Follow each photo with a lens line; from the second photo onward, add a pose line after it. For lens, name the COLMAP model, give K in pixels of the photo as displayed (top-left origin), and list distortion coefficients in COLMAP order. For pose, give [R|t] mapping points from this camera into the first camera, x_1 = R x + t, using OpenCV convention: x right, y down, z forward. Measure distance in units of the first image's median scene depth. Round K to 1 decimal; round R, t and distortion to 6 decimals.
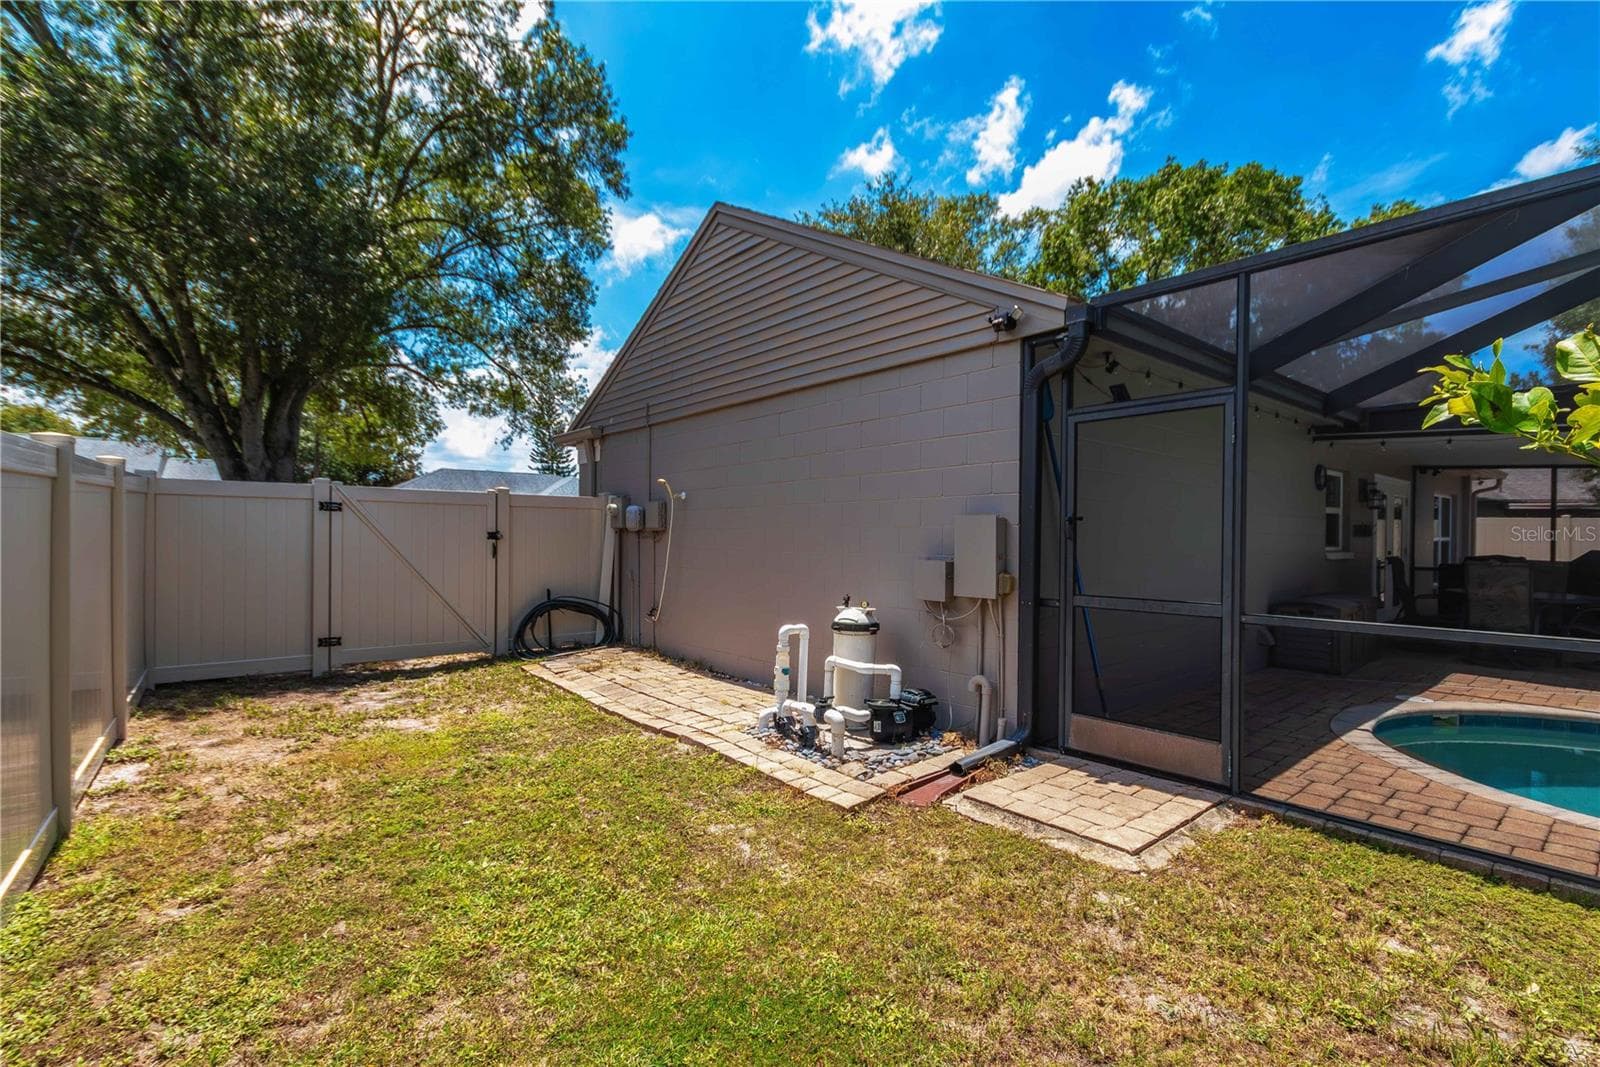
lens RADIAL K [[731.7, 0, 795.7], [0, 731.7, 543.8], [0, 0, 1]] dist [0.000451, 0.000487]
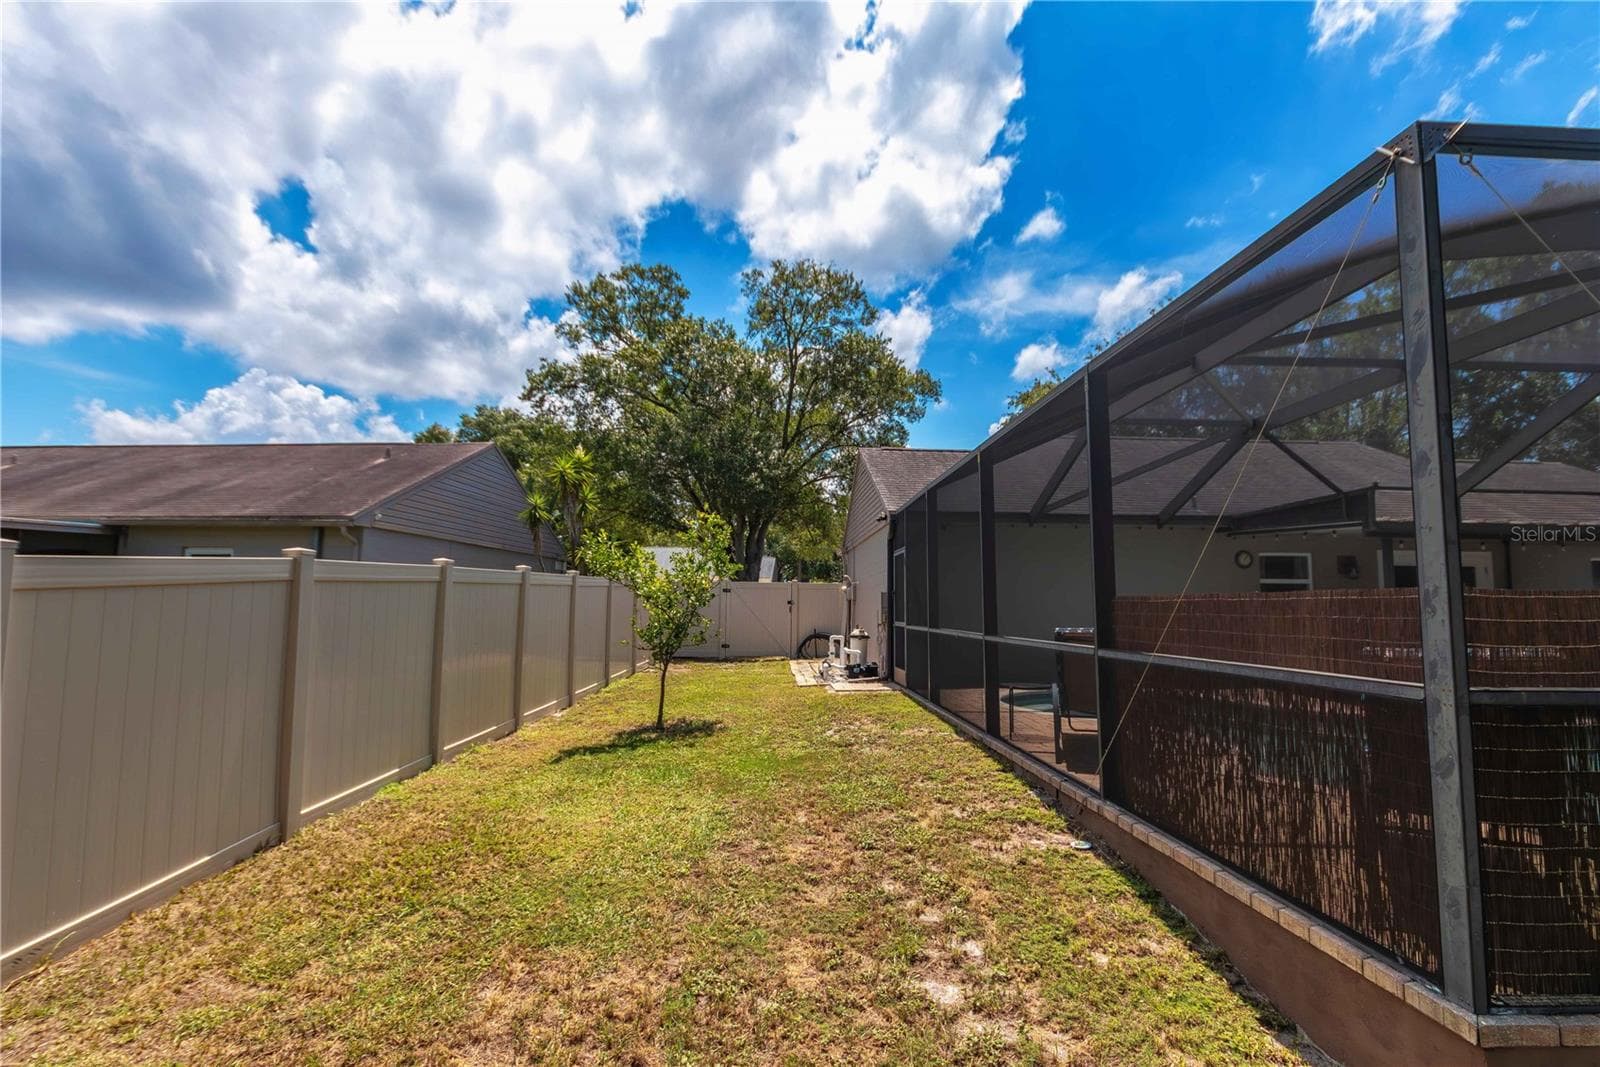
lens RADIAL K [[731.7, 0, 795.7], [0, 731.7, 543.8], [0, 0, 1]] dist [0.000451, 0.000487]
pose [[0.798048, -0.050389, -0.600484, 0.845385], [-0.009988, 0.995255, -0.096790, 0.024370], [0.602511, 0.083240, 0.793758, -0.669992]]
